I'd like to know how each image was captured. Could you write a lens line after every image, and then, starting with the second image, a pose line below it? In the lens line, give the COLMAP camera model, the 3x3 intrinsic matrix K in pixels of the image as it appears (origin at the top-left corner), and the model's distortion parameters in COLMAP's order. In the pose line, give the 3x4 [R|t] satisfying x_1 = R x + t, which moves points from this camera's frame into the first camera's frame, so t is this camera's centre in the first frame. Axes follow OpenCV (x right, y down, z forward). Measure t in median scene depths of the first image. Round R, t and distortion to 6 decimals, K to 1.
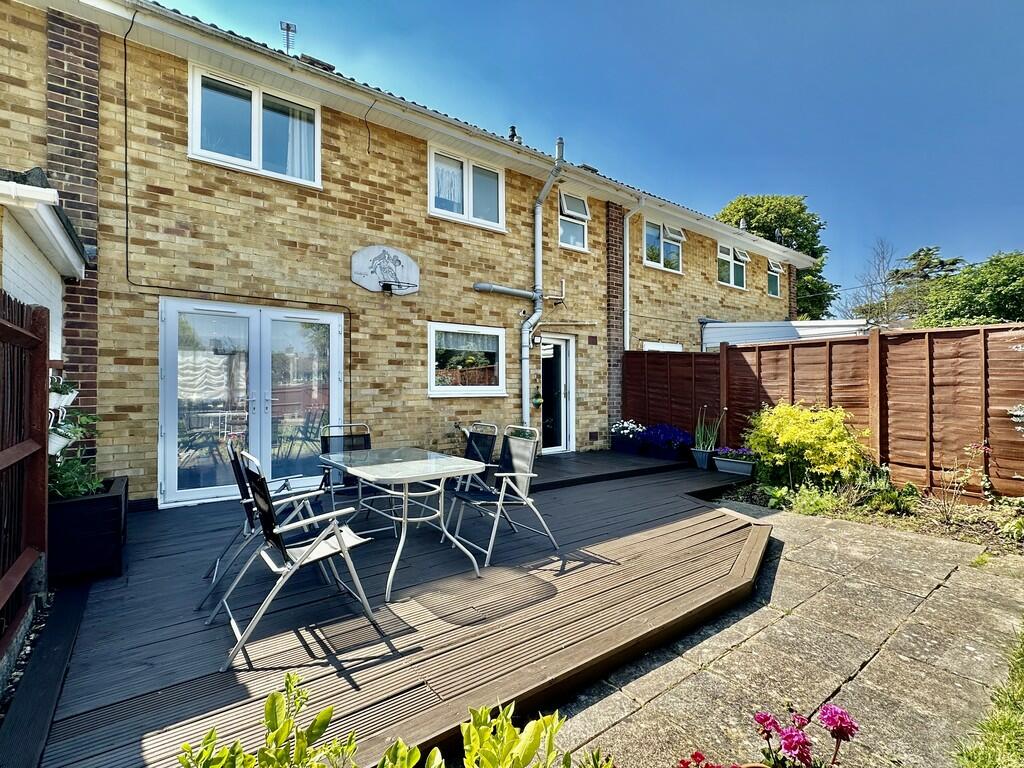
lens RADIAL K [[477.2, 0, 511.5], [0, 477.2, 385.6], [0, 0, 1]] dist [-0.000692, -0.000046]
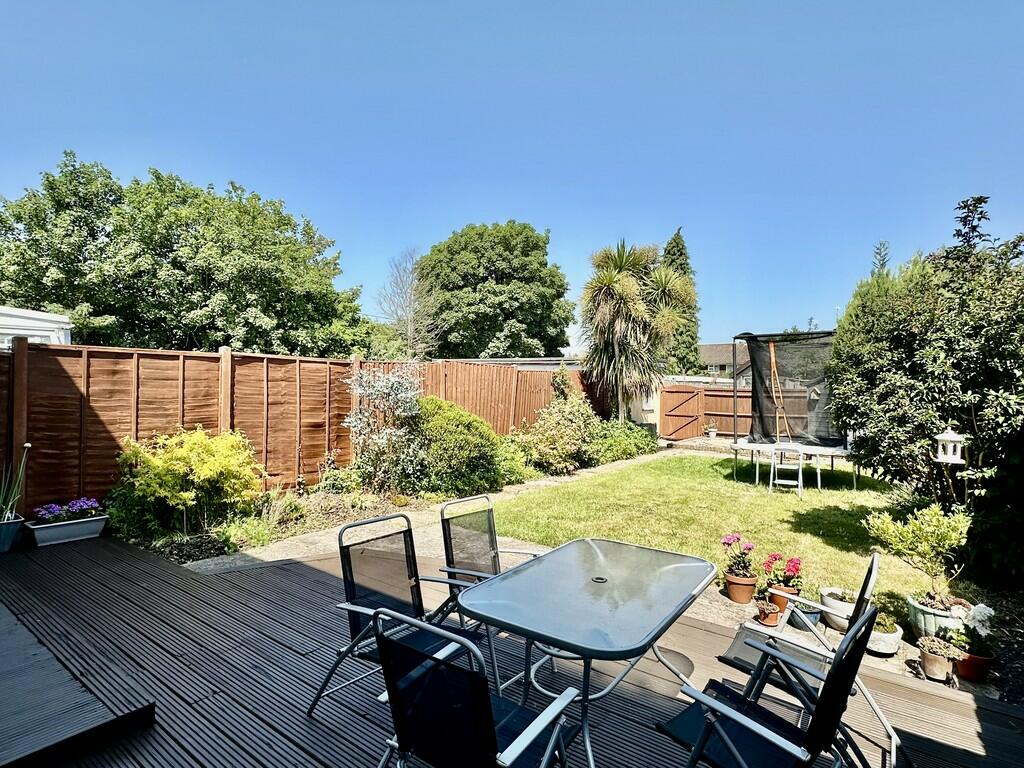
lens RADIAL K [[545.0, 0, 512.3], [0, 545.0, 384.2], [0, 0, 1]] dist [-0.002229, -0.000279]
pose [[-0.267280, -0.000040, 0.963619, -0.471258], [-0.018396, 0.999818, -0.005061, -0.045425], [-0.963443, -0.019079, -0.267232, 0.682453]]
